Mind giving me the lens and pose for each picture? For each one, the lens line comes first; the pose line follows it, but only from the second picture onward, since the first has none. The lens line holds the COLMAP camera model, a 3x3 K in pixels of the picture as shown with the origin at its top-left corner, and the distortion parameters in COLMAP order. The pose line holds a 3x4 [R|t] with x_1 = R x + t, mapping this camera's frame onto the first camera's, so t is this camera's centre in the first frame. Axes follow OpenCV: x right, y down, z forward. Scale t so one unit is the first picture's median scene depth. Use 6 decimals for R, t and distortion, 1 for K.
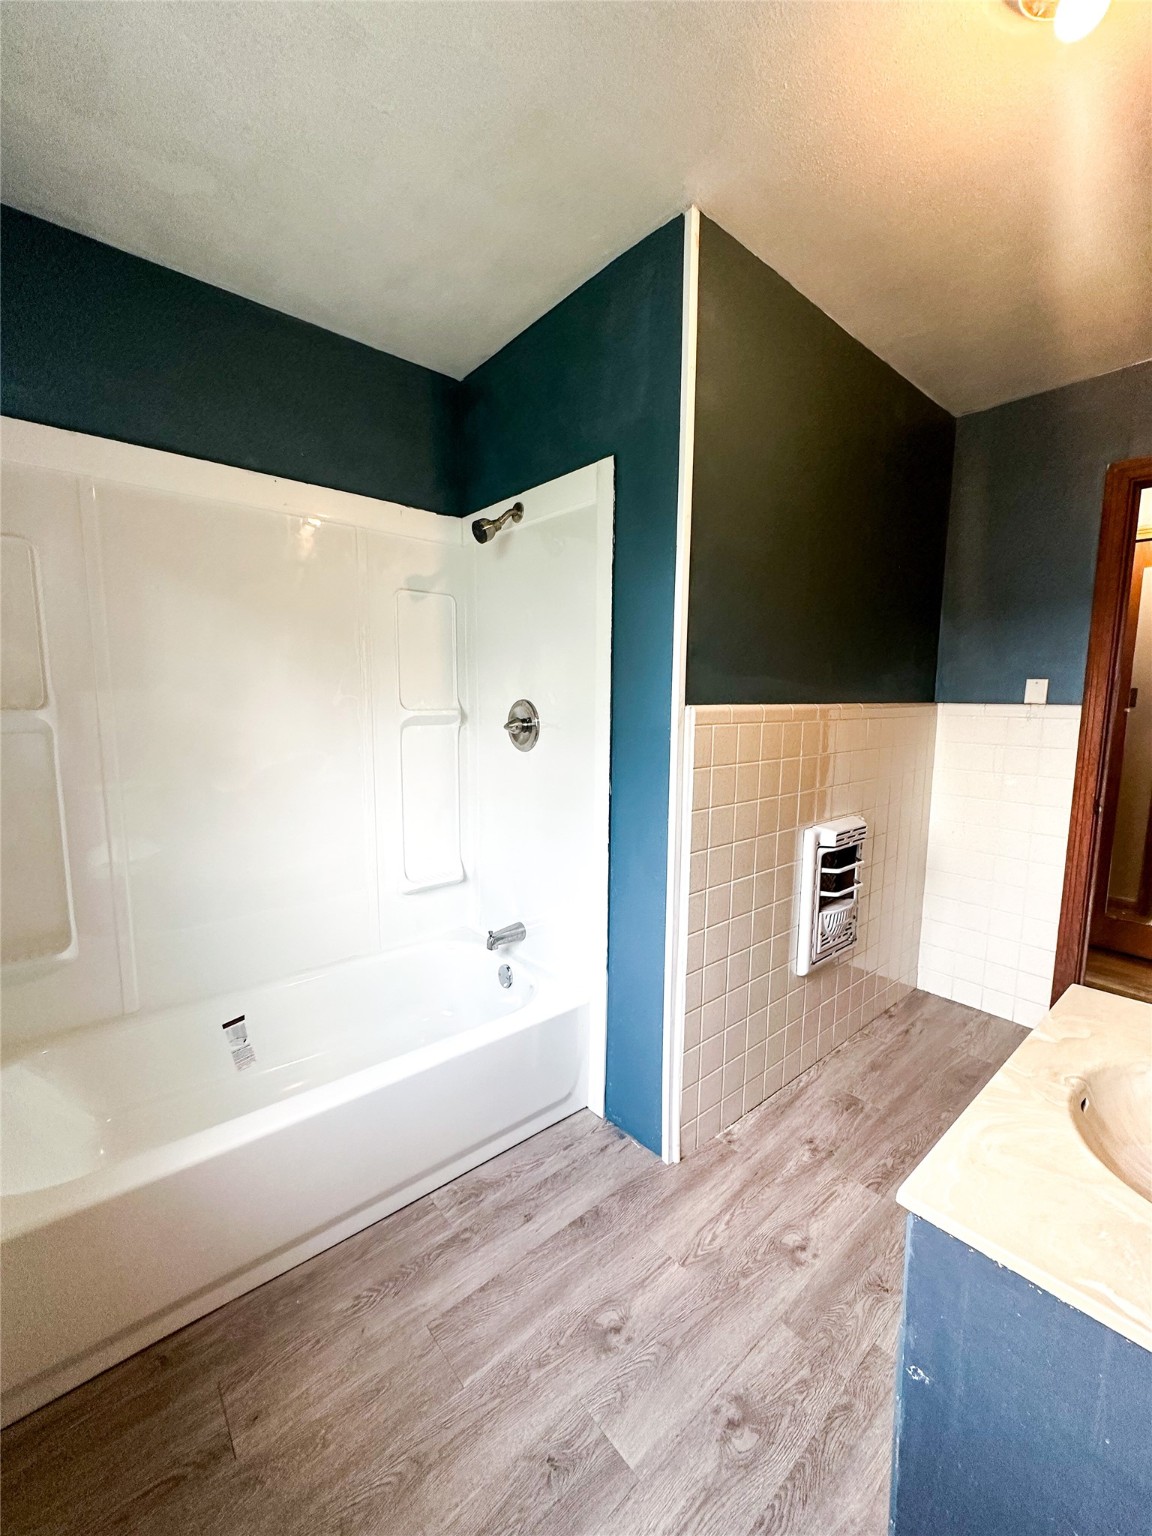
lens RADIAL K [[615.2, 0, 576.0], [0, 615.2, 768.0], [0, 0, 1]] dist [0.000015, 0.000469]
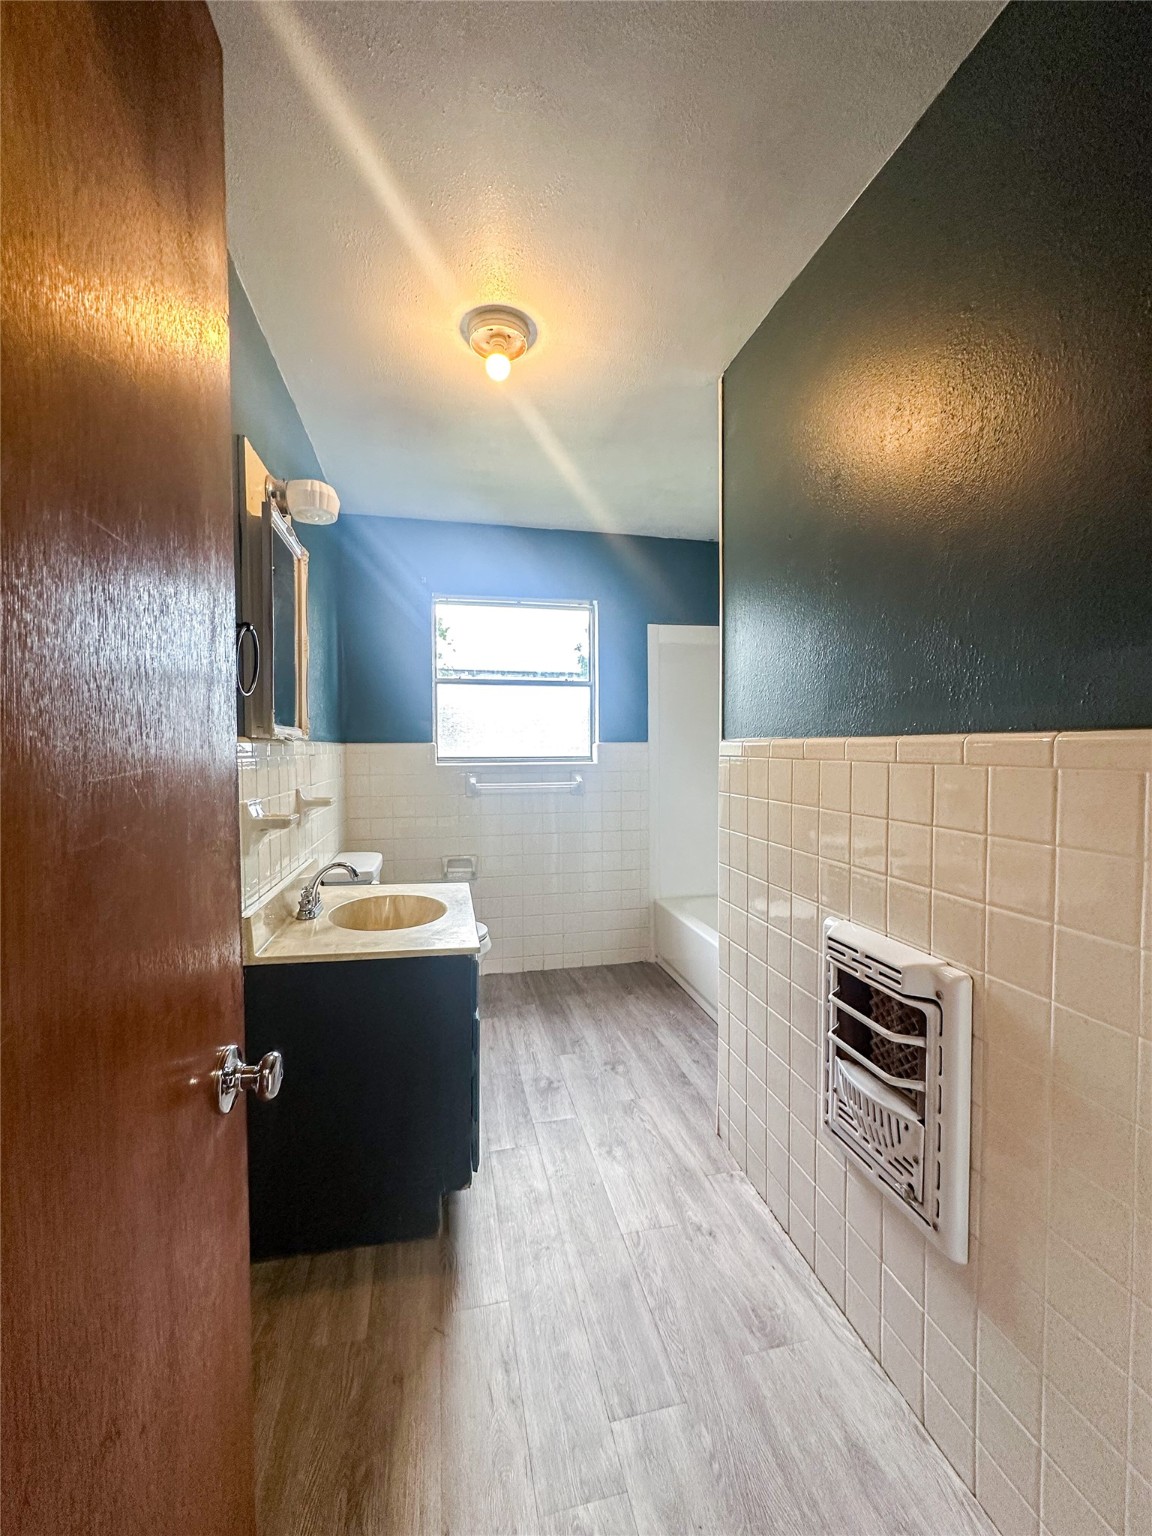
lens RADIAL K [[615.2, 0, 576.0], [0, 615.2, 768.0], [0, 0, 1]] dist [0.000015, 0.000469]
pose [[-0.469821, 0.016141, -0.882614, 1.615676], [-0.108501, 0.991196, 0.075883, -0.118965], [0.876069, 0.131416, -0.463933, 1.513096]]
